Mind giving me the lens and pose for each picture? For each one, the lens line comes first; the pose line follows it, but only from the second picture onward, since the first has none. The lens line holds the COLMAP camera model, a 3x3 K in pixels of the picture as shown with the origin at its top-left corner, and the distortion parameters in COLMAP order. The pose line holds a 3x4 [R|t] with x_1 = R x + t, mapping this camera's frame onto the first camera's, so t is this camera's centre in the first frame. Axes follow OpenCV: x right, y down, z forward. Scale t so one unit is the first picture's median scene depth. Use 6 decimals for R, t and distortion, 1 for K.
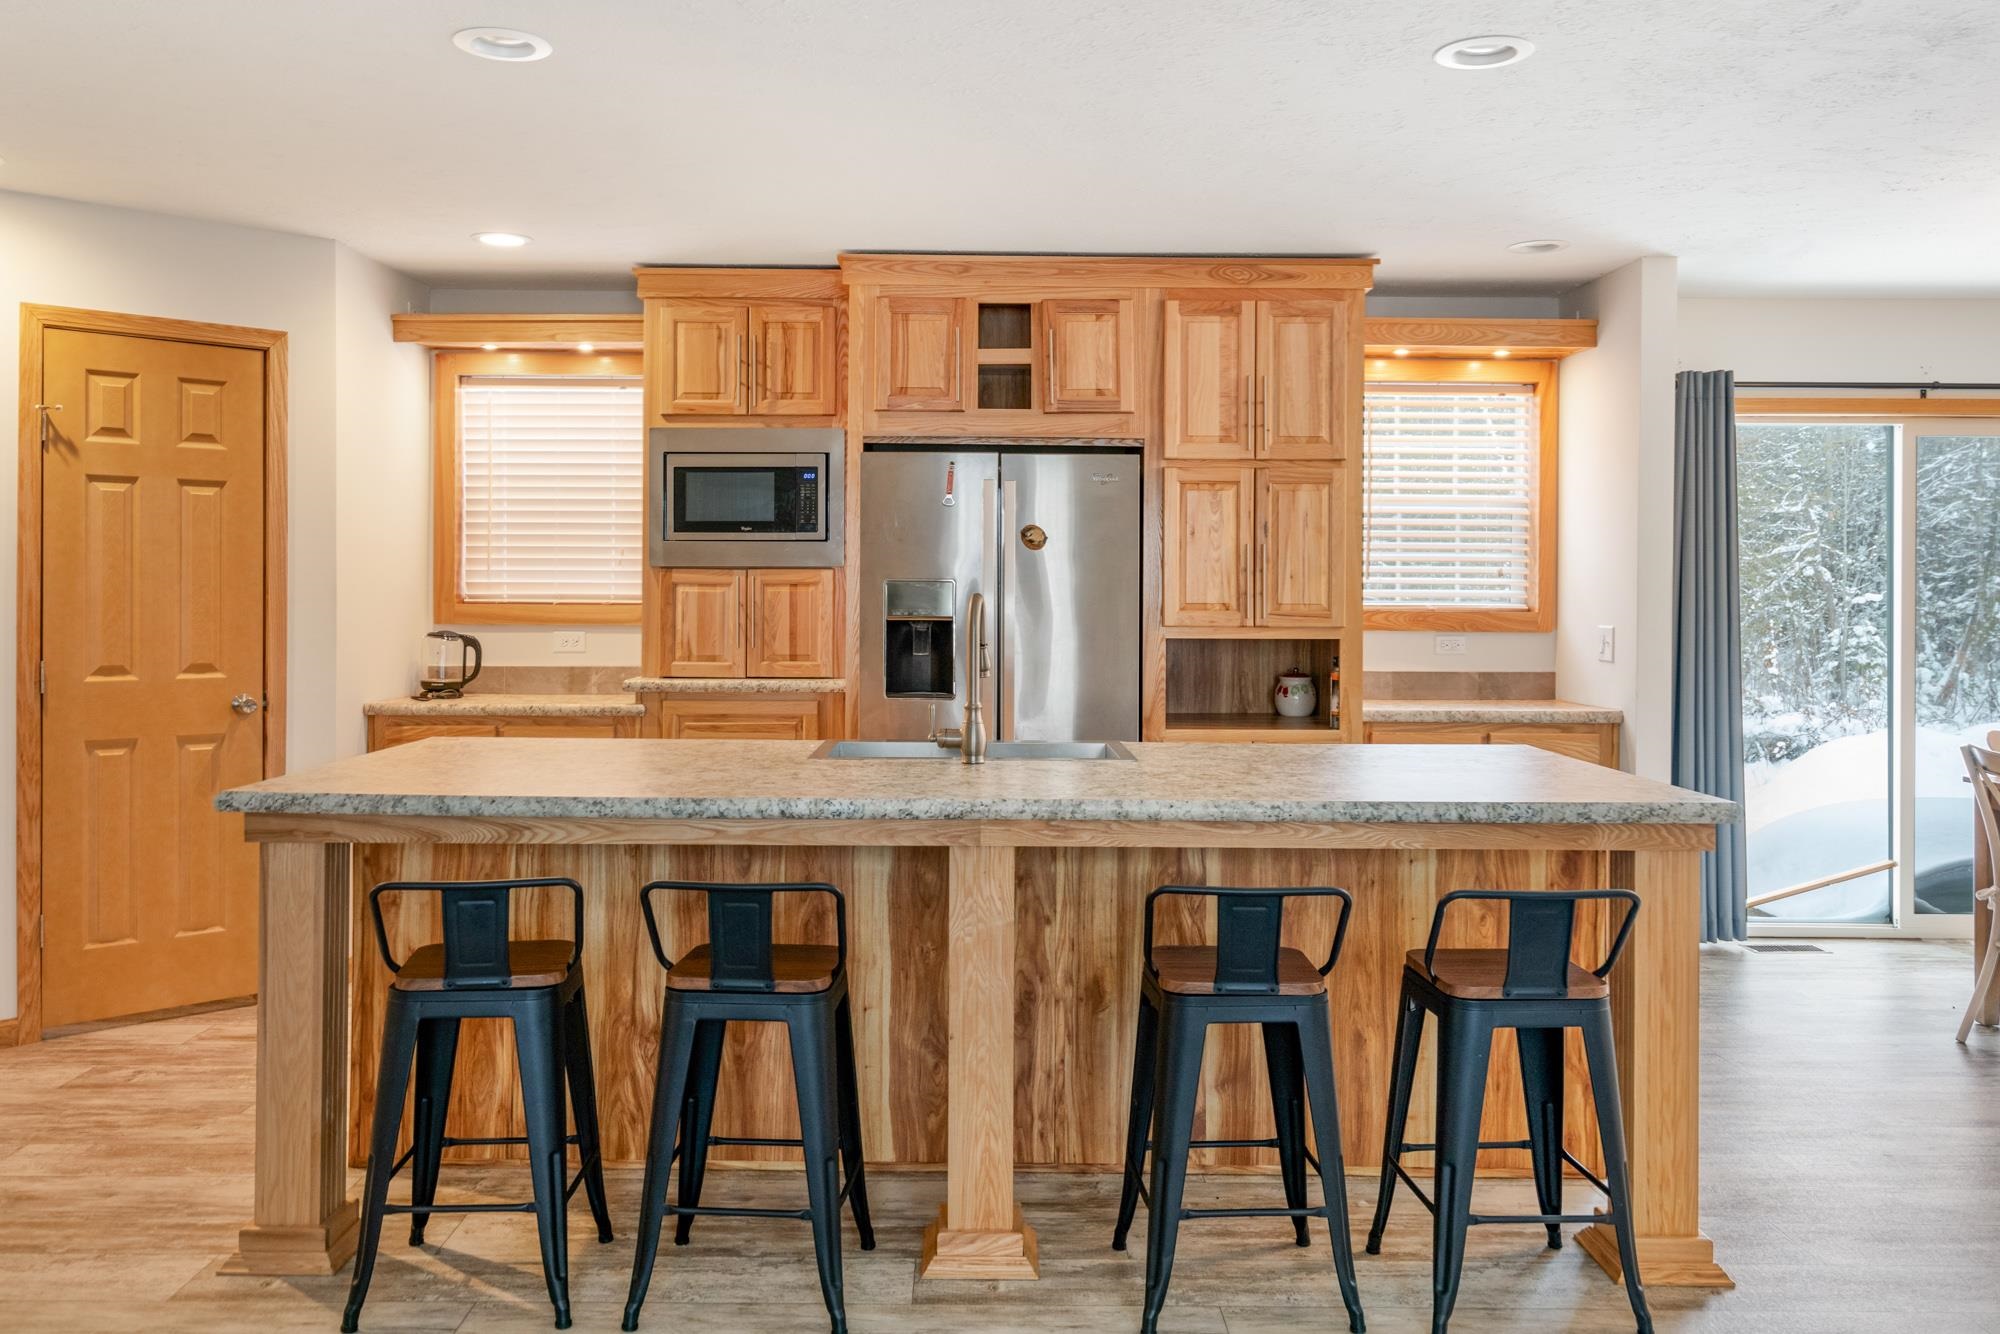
lens RADIAL K [[1550.6, 0, 997.3], [0, 1550.6, 596.5], [0, 0, 1]] dist [-0.004359, 0.000212]
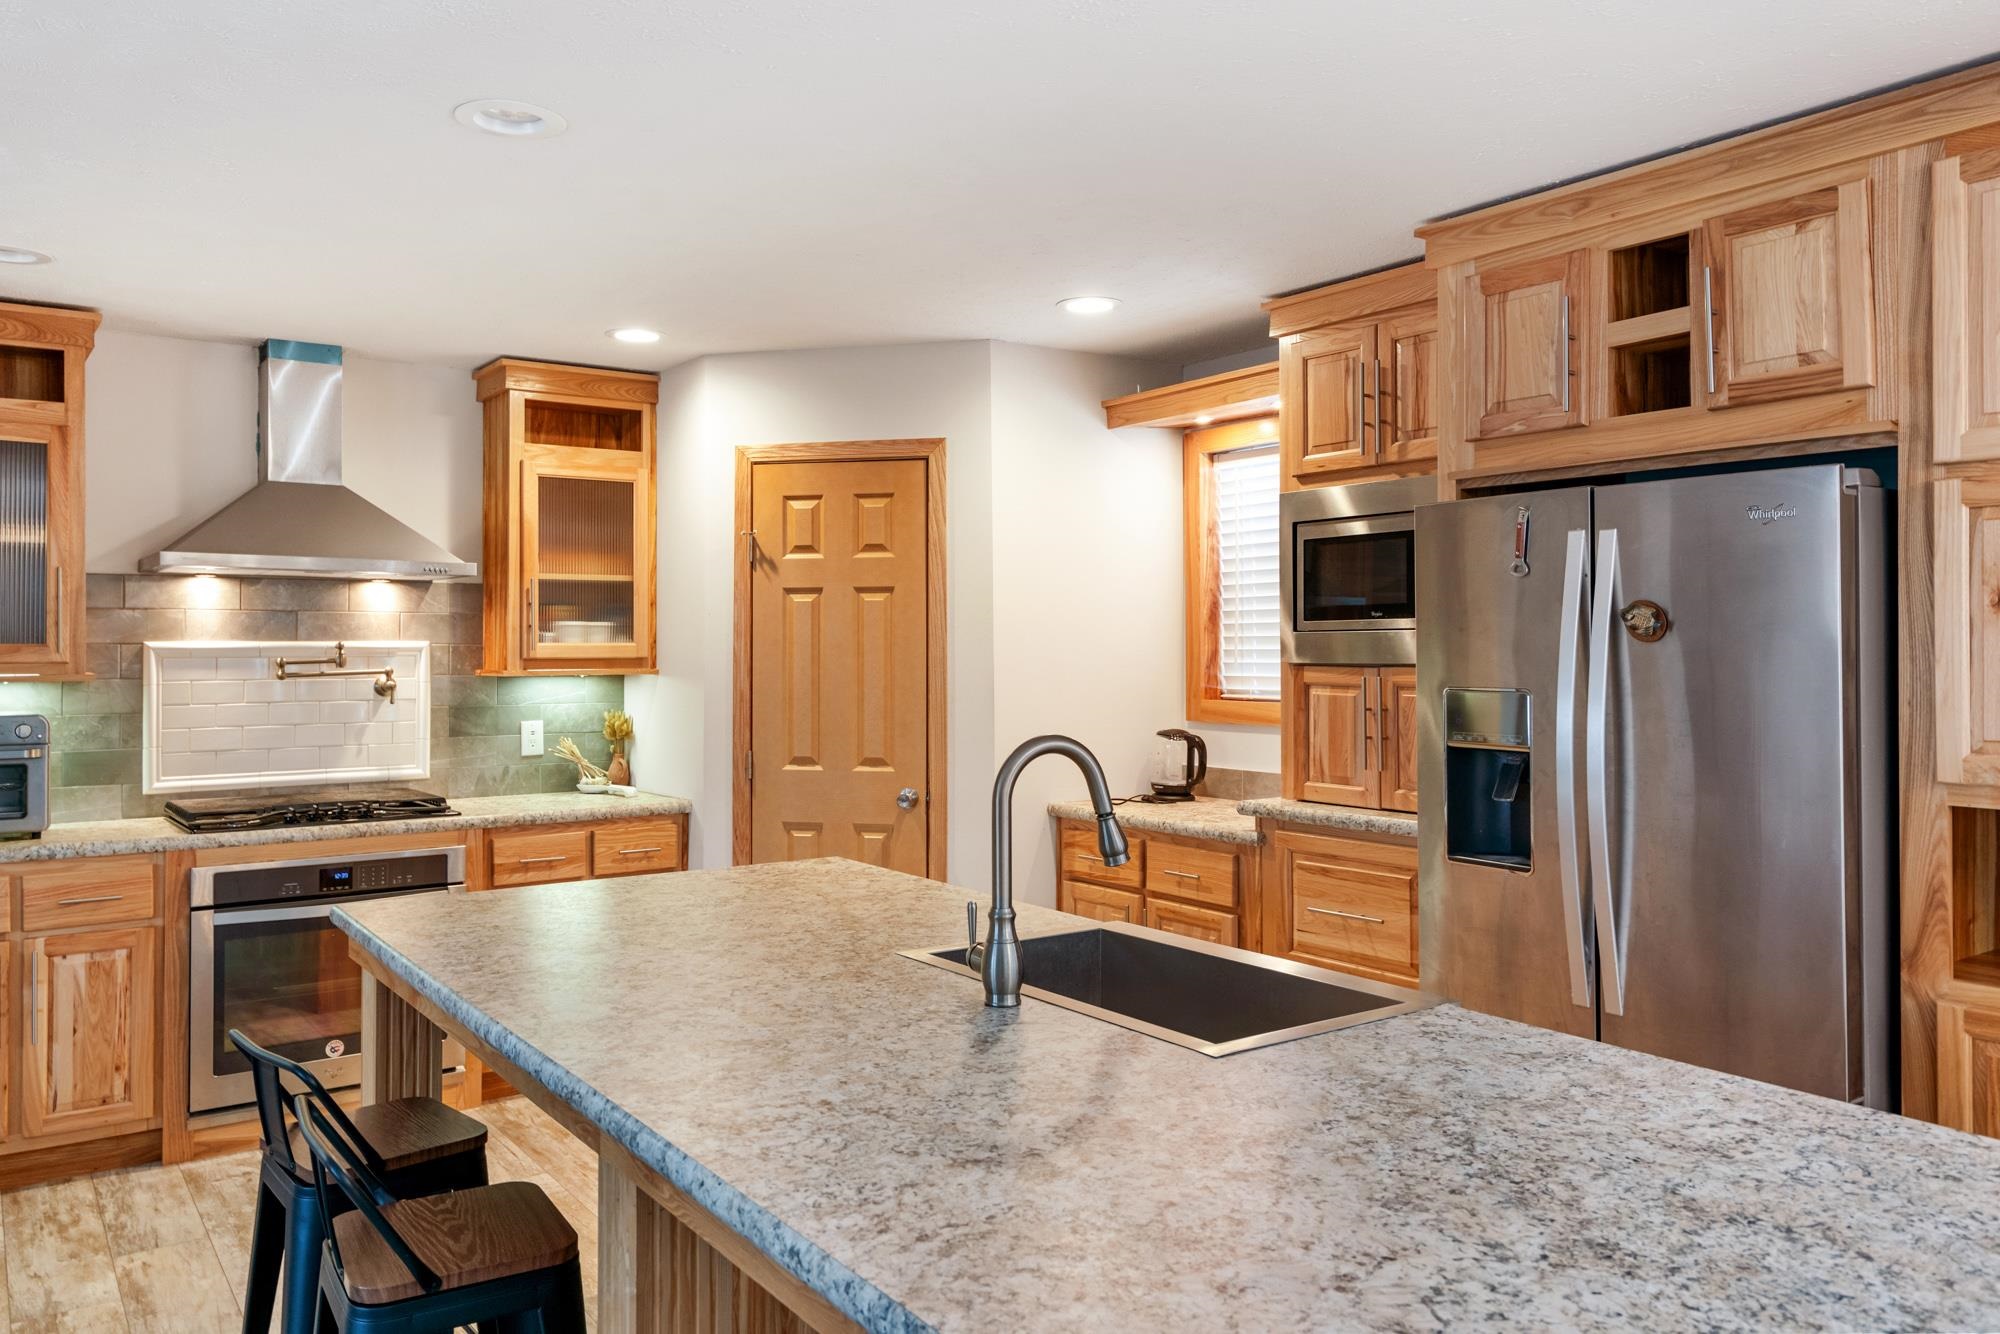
lens RADIAL K [[1441.4, 0, 982.0], [0, 1441.4, 638.9], [0, 0, 1]] dist [0.001404, 0.002356]
pose [[0.570355, -0.012117, -0.821309, 0.324704], [0.004476, 0.999922, -0.011644, -0.025183], [0.821386, 0.002965, 0.570364, 0.455353]]
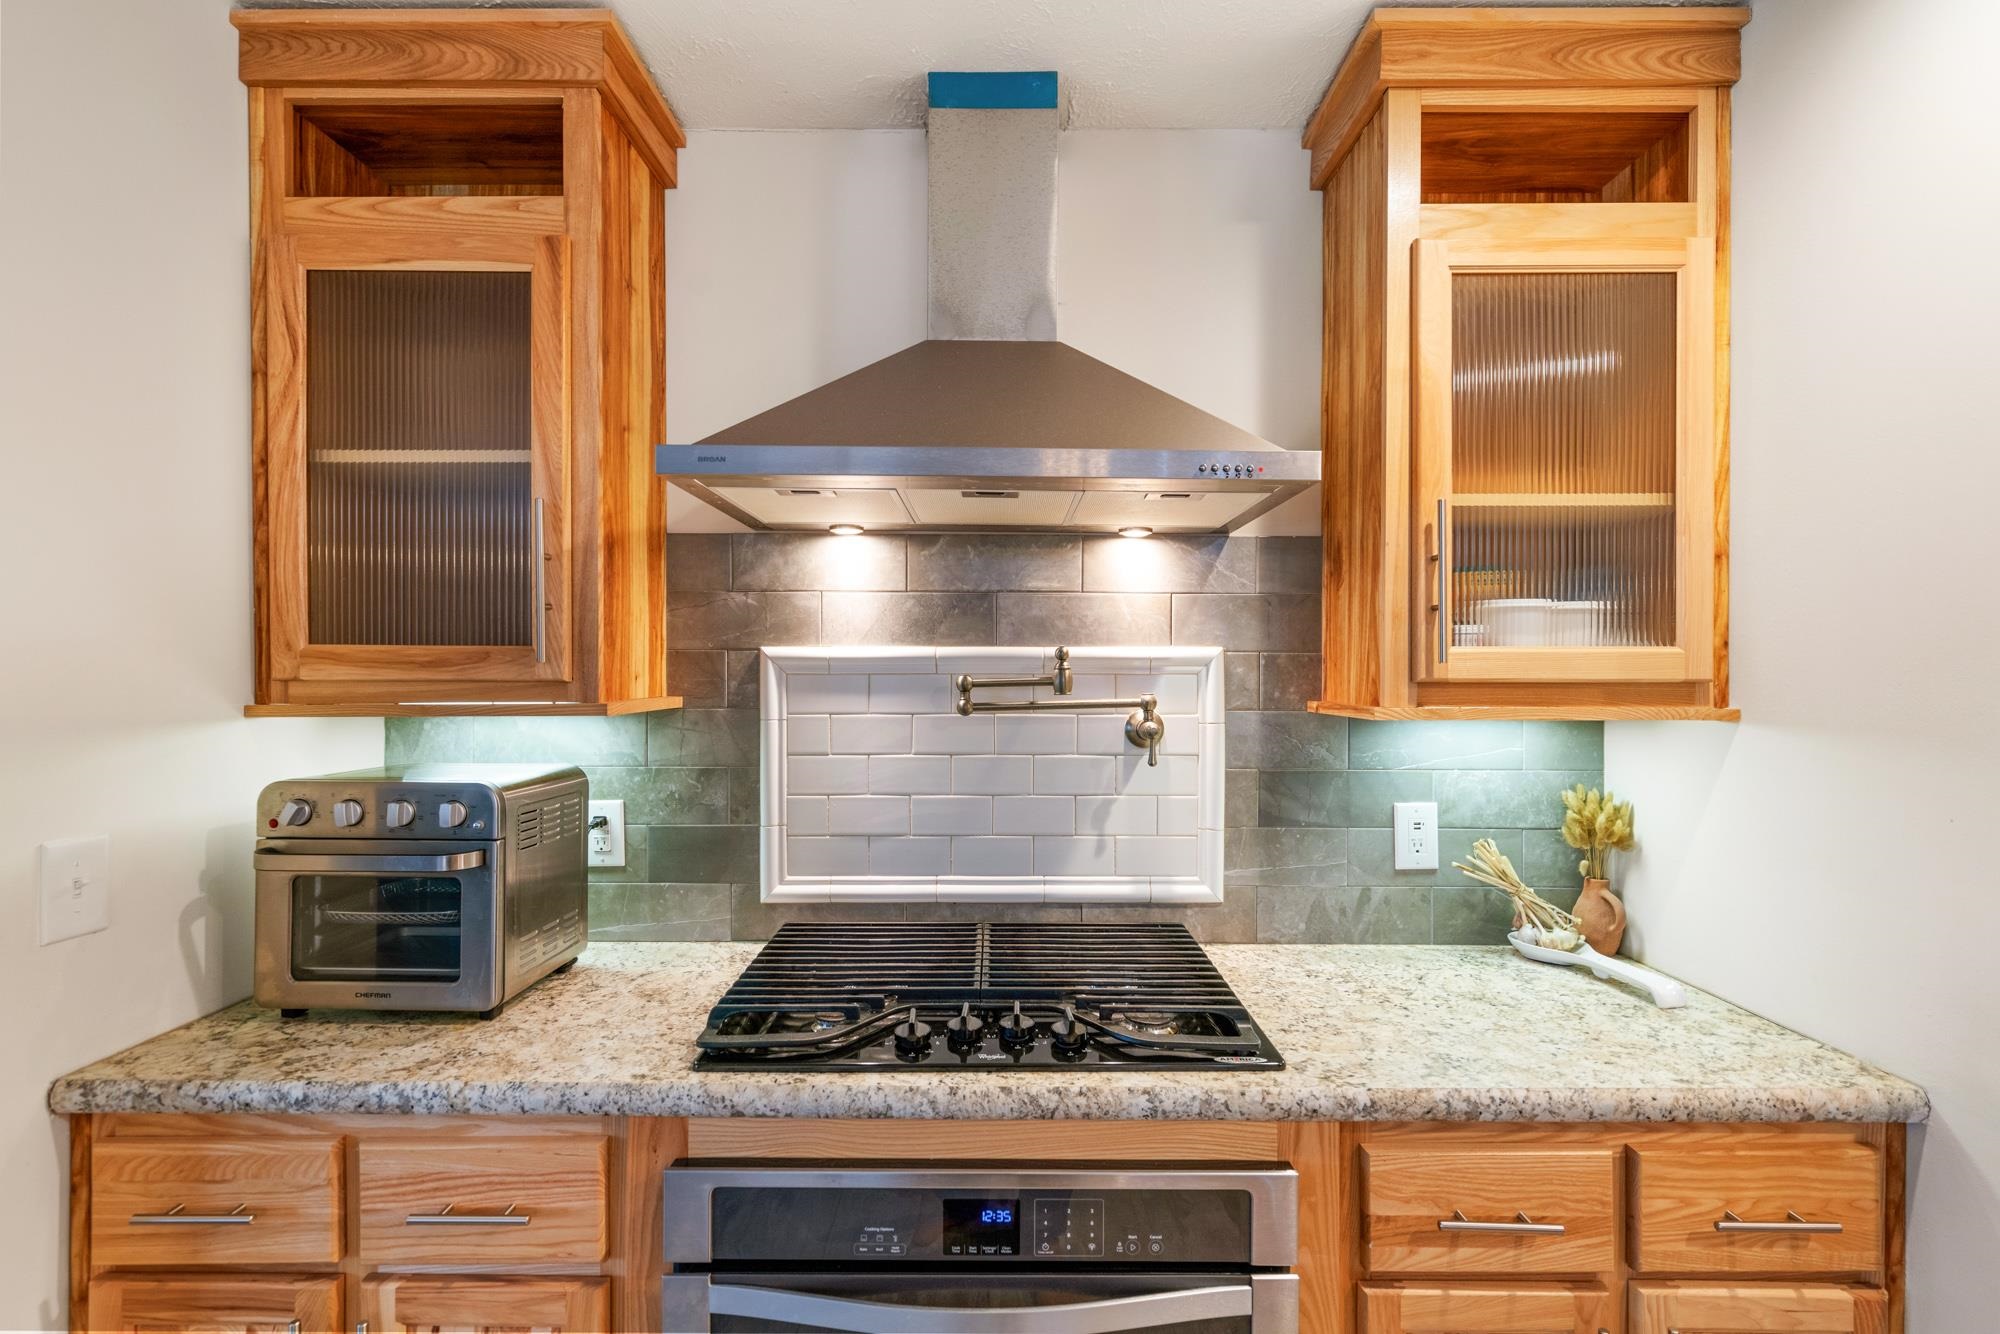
lens RADIAL K [[985.9, 0, 1000.0], [0, 985.9, 667.0], [0, 0, 1]] dist [0.001207, 0.000300]
pose [[-0.008888, -0.008587, -0.999924, -0.334535], [-0.003549, 0.999957, -0.008555, -0.025931], [0.999954, 0.003472, -0.008918, 0.627678]]
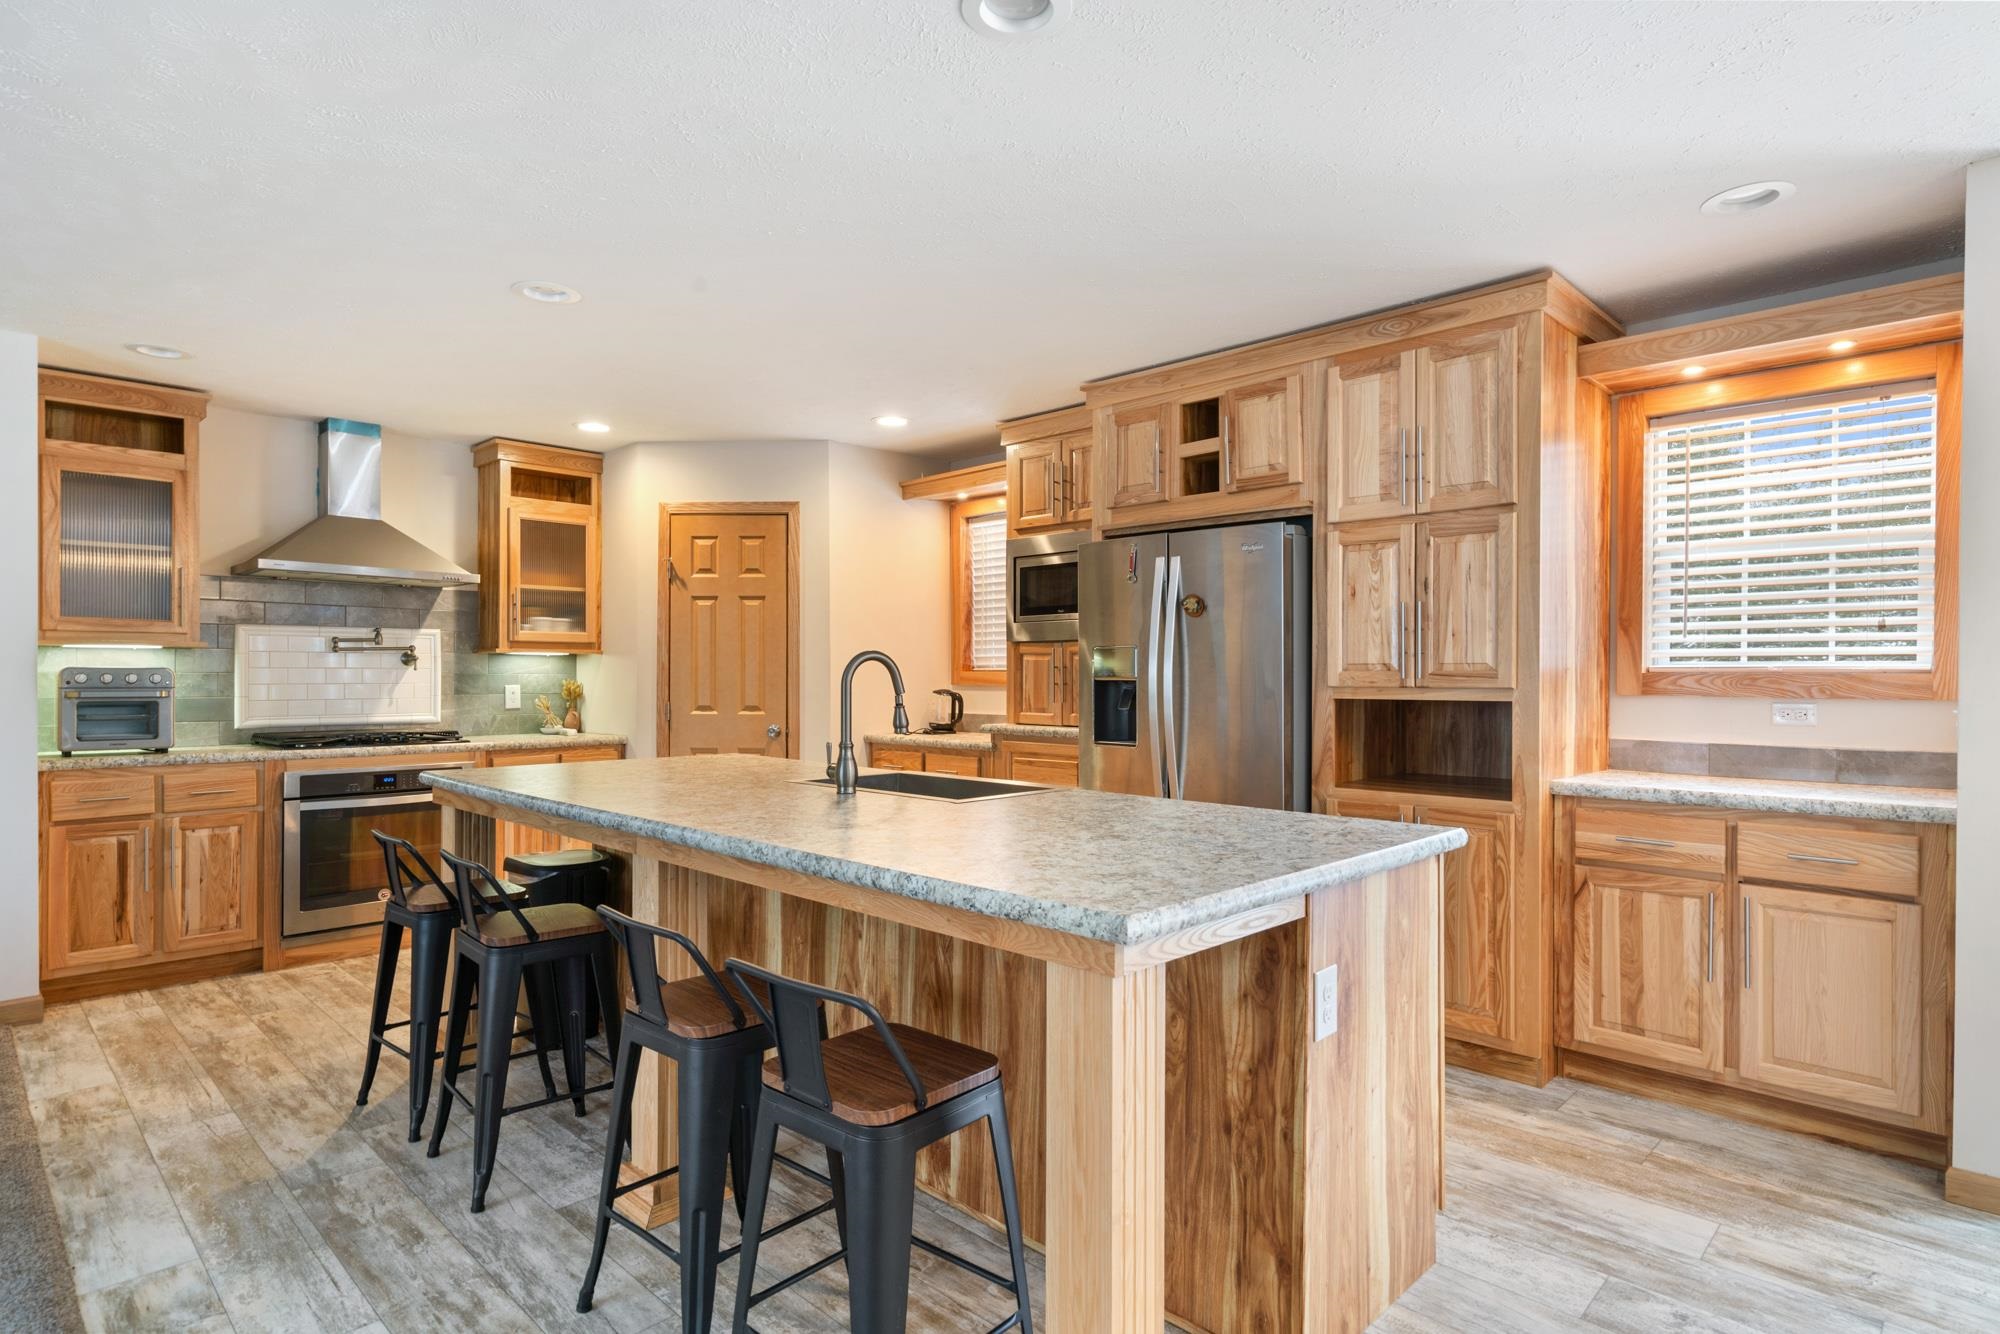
lens RADIAL K [[1052.0, 0, 1004.3], [0, 1052.0, 677.5], [0, 0, 1]] dist [-0.002257, 0.001715]
pose [[0.711747, -0.002269, -0.702432, 0.443587], [0.001167, 0.999997, -0.002047, 0.014428], [0.702435, 0.000638, 0.711748, 0.354492]]
